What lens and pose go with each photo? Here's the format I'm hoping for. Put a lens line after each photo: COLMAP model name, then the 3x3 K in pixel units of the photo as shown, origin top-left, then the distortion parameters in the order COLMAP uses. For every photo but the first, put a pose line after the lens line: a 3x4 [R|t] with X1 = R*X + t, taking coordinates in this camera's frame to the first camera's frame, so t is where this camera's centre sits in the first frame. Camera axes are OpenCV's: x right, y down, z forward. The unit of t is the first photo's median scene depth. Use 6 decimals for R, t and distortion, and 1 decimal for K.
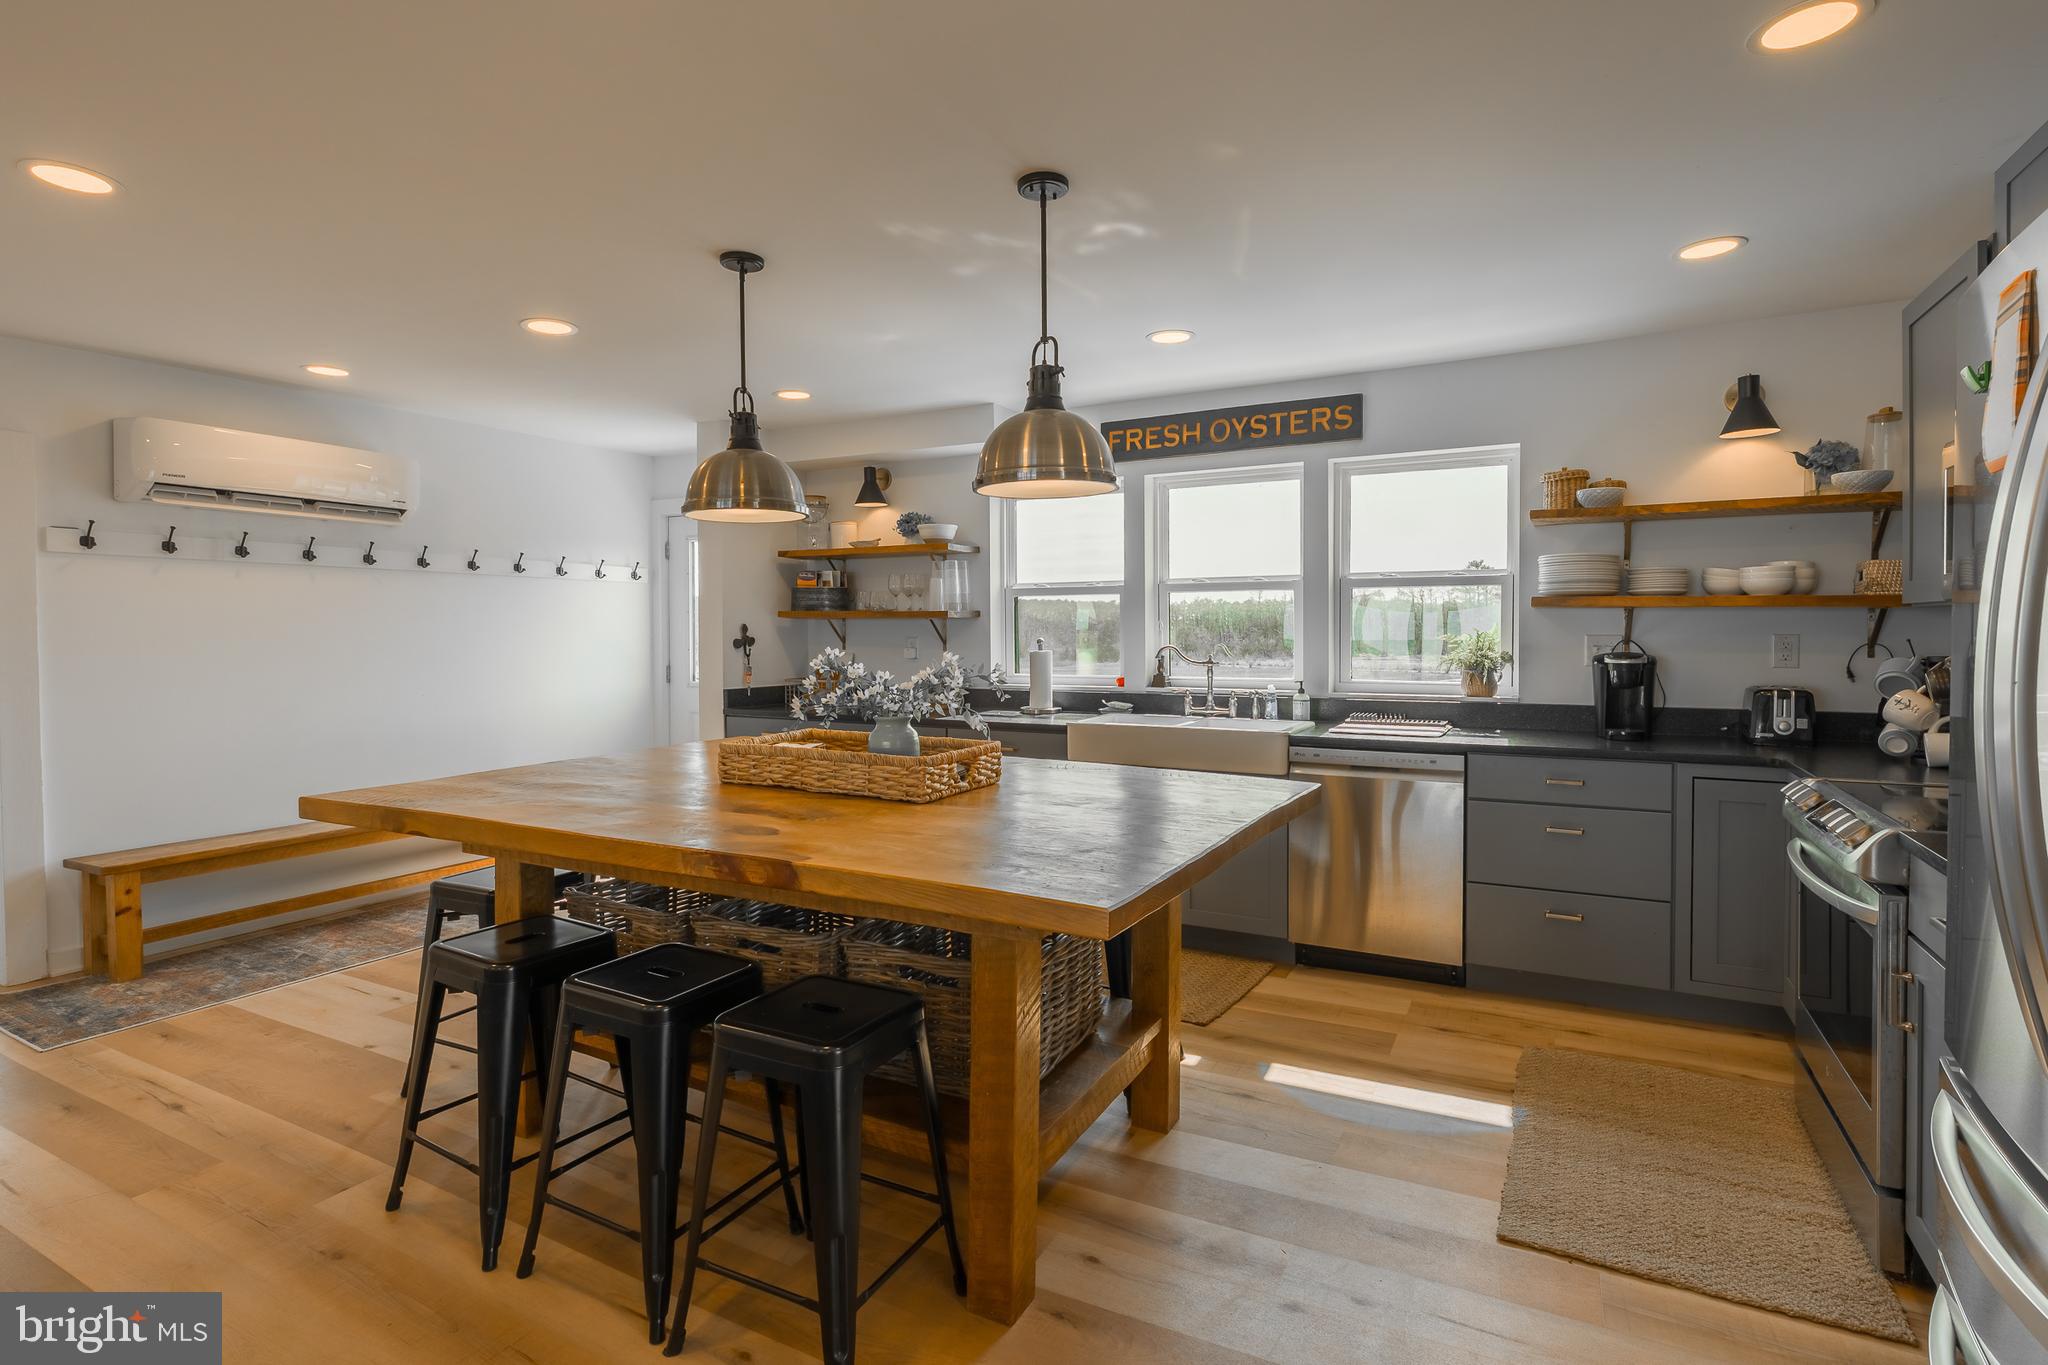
lens RADIAL K [[939.6, 0, 1028.3], [0, 939.6, 642.9], [0, 0, 1]] dist [0.000104, 0.000061]
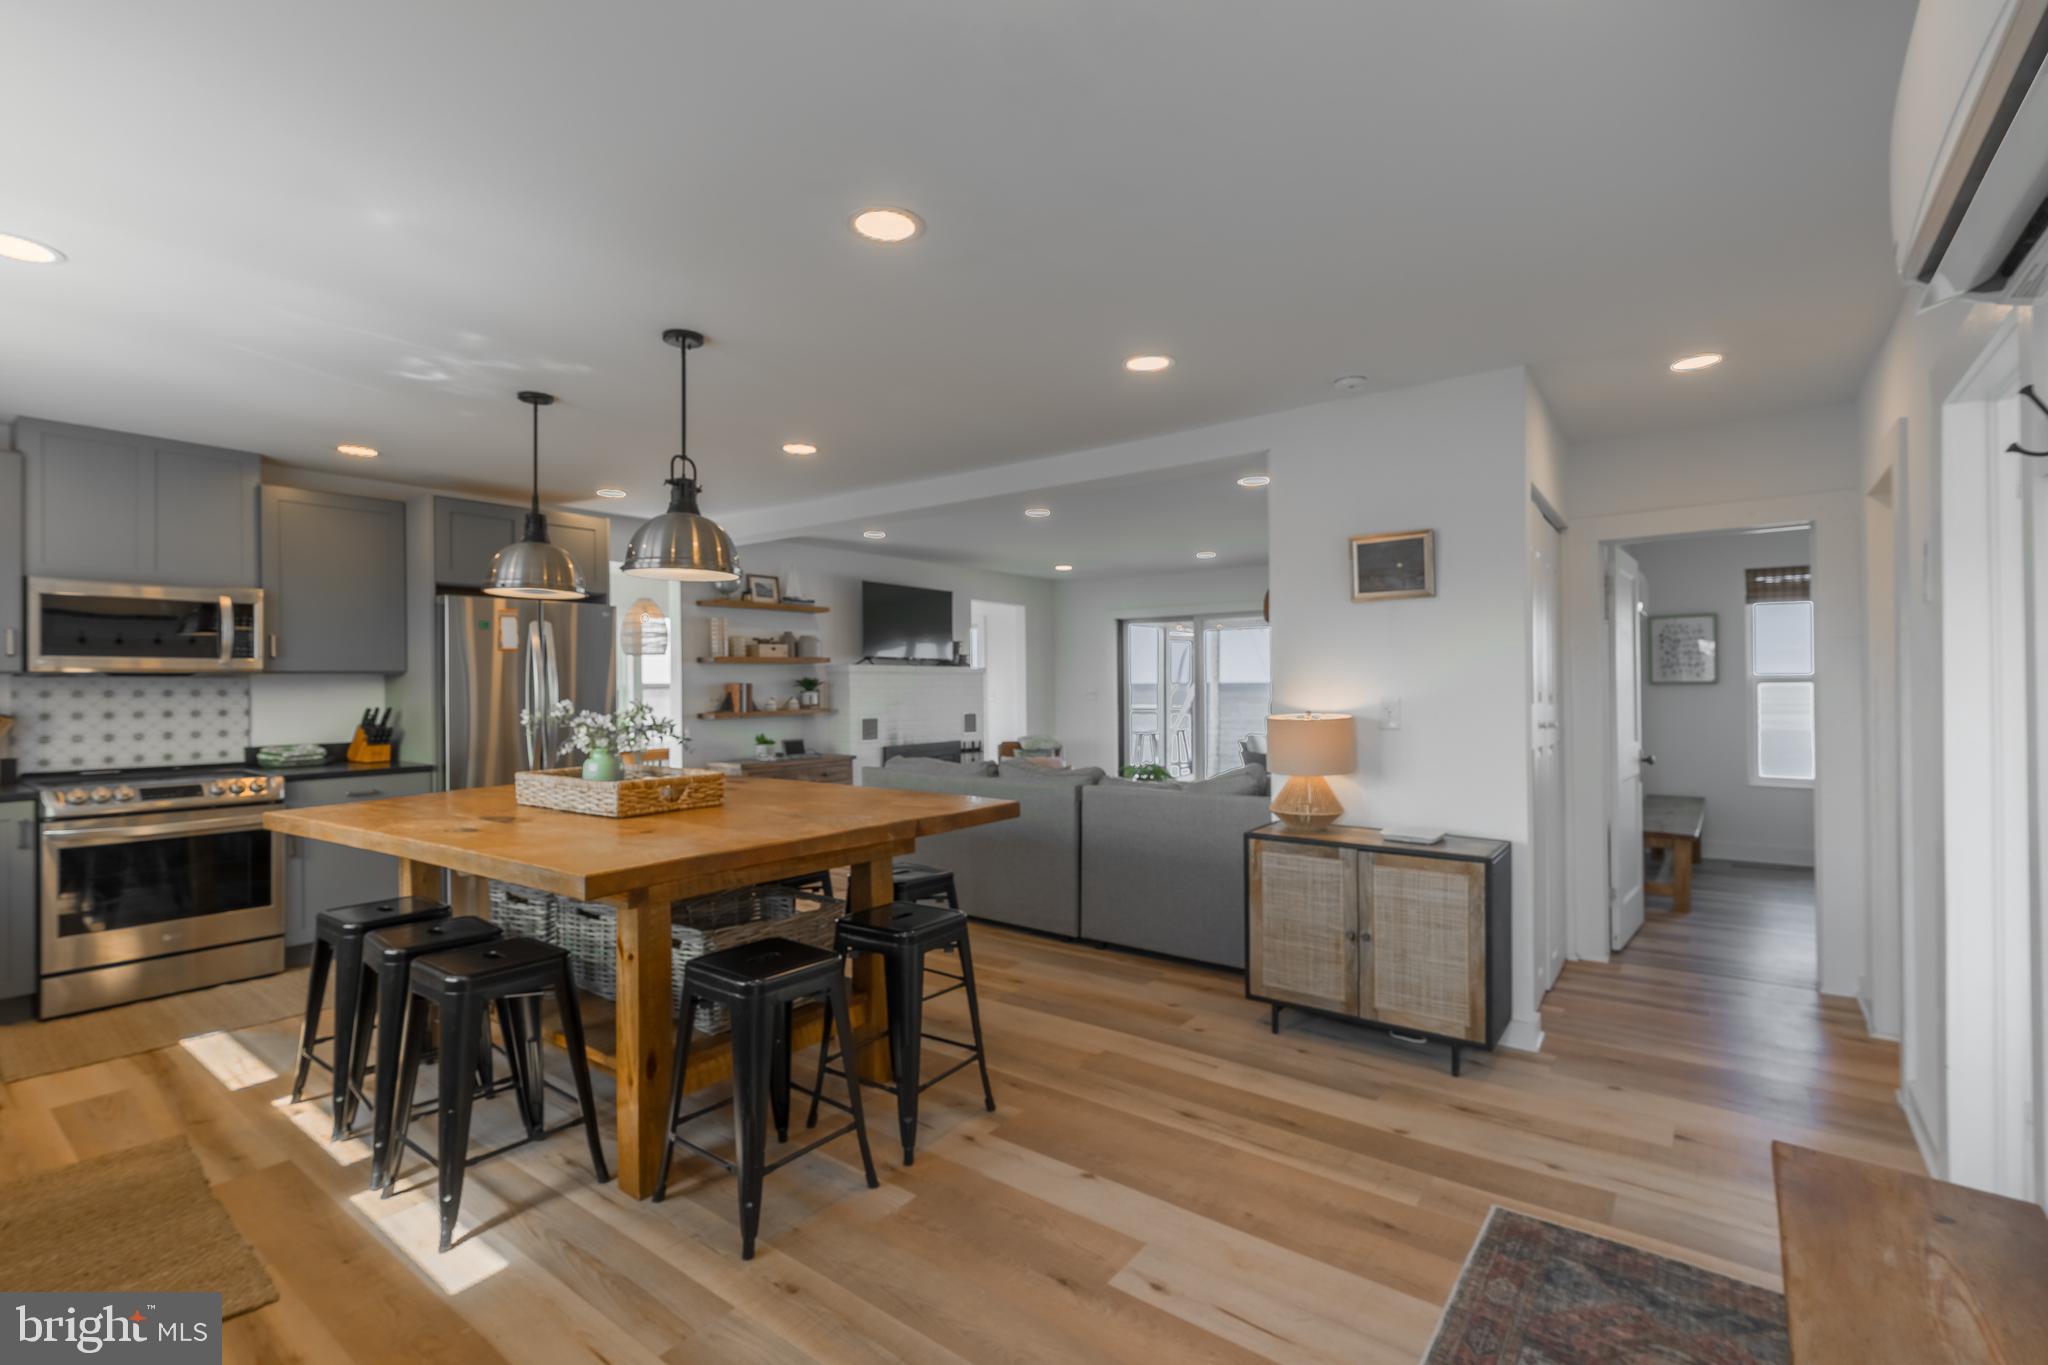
lens RADIAL K [[923.2, 0, 1025.8], [0, 923.2, 676.5], [0, 0, 1]] dist [0.001170, 0.000133]
pose [[-0.985322, 0.011971, 0.170284, -0.565609], [0.013101, 0.999899, 0.005515, -0.013438], [-0.170201, 0.007665, -0.985380, 1.293080]]
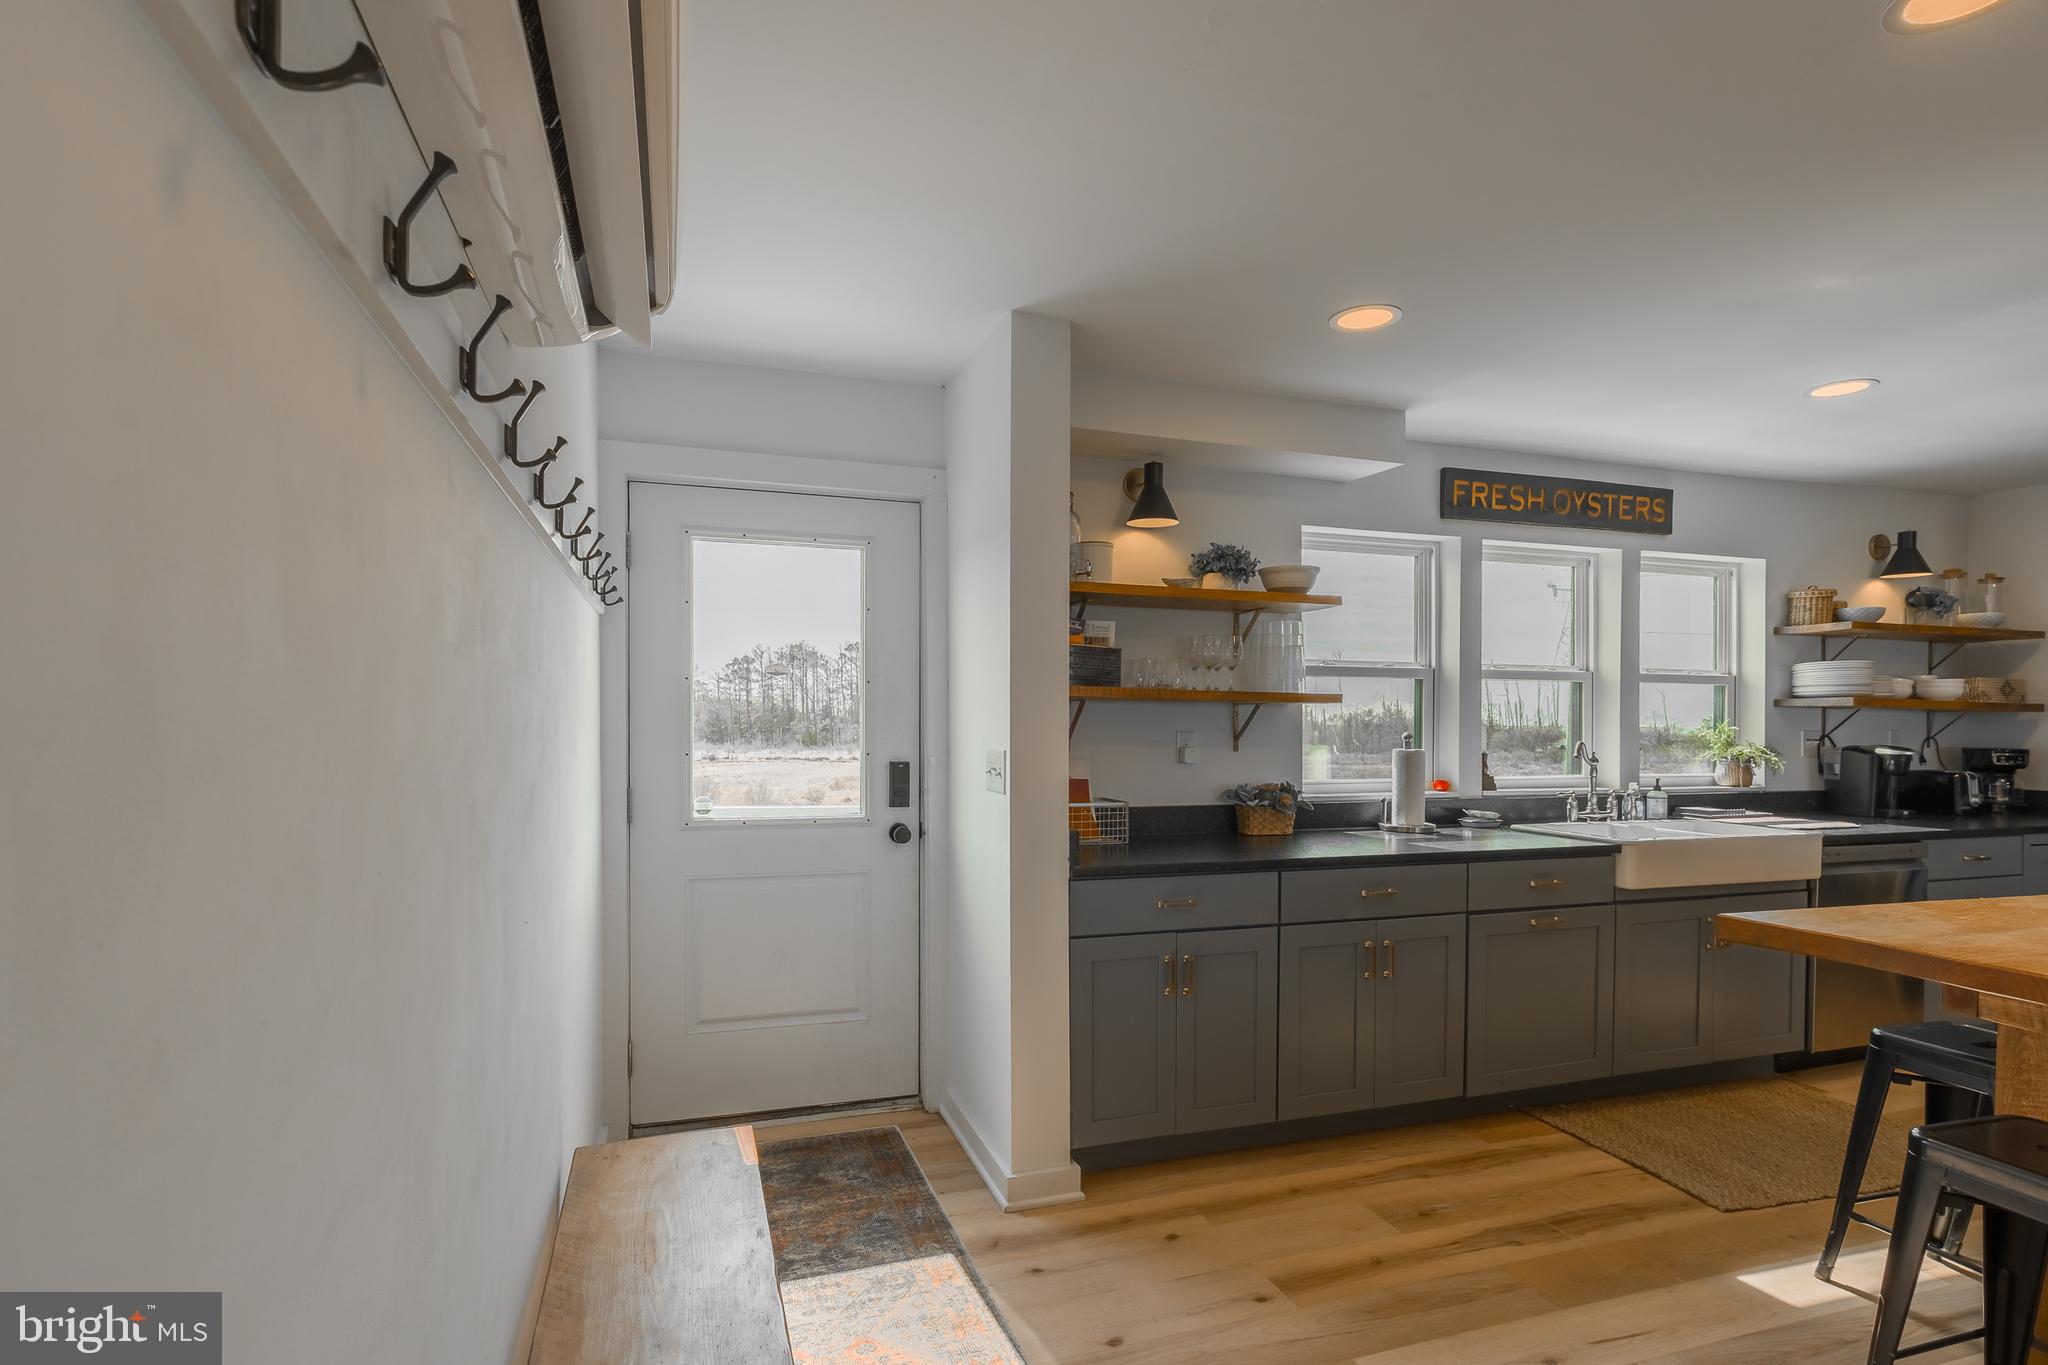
lens RADIAL K [[930.9, 0, 936.8], [0, 930.9, 739.7], [0, 0, 1]] dist [-0.000962, -0.000164]
pose [[0.728497, -0.004896, 0.685032, -0.887889], [0.001293, 0.999983, 0.005772, -0.004829], [-0.685048, -0.003319, 0.728490, 0.802219]]
